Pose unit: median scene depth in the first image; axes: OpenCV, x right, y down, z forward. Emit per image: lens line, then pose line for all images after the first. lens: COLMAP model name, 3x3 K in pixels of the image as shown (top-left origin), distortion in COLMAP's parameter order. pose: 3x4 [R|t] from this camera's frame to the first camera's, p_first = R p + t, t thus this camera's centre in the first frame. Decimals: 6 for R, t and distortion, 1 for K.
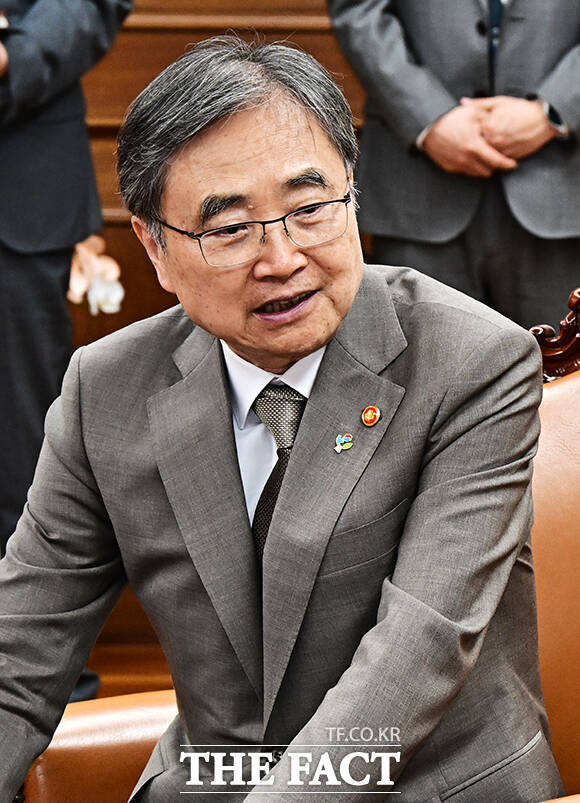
lens RADIAL K [[2570.3, 0, 288.8], [0, 2570.3, 401.8], [0, 0, 1]] dist [-0.314076, 0.000000]
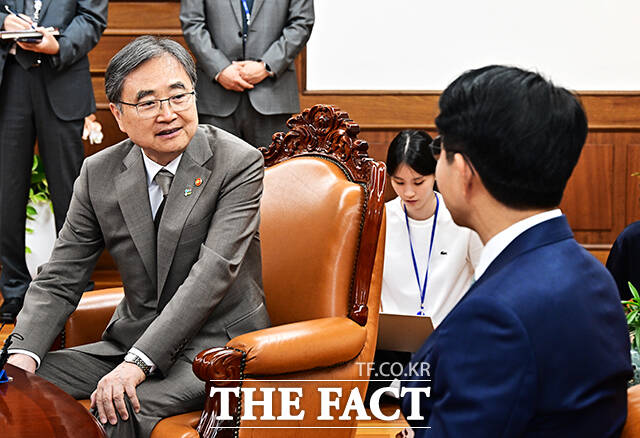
lens RADIAL K [[1941.8, 0, 320.6], [0, 1941.8, 218.9], [0, 0, 1]] dist [-0.255783, 0.000000]
pose [[0.998844, -0.002728, 0.047982, 0.061893], [0.000832, 0.999220, 0.039491, -0.035567], [-0.048053, -0.039405, 0.998067, -0.989950]]
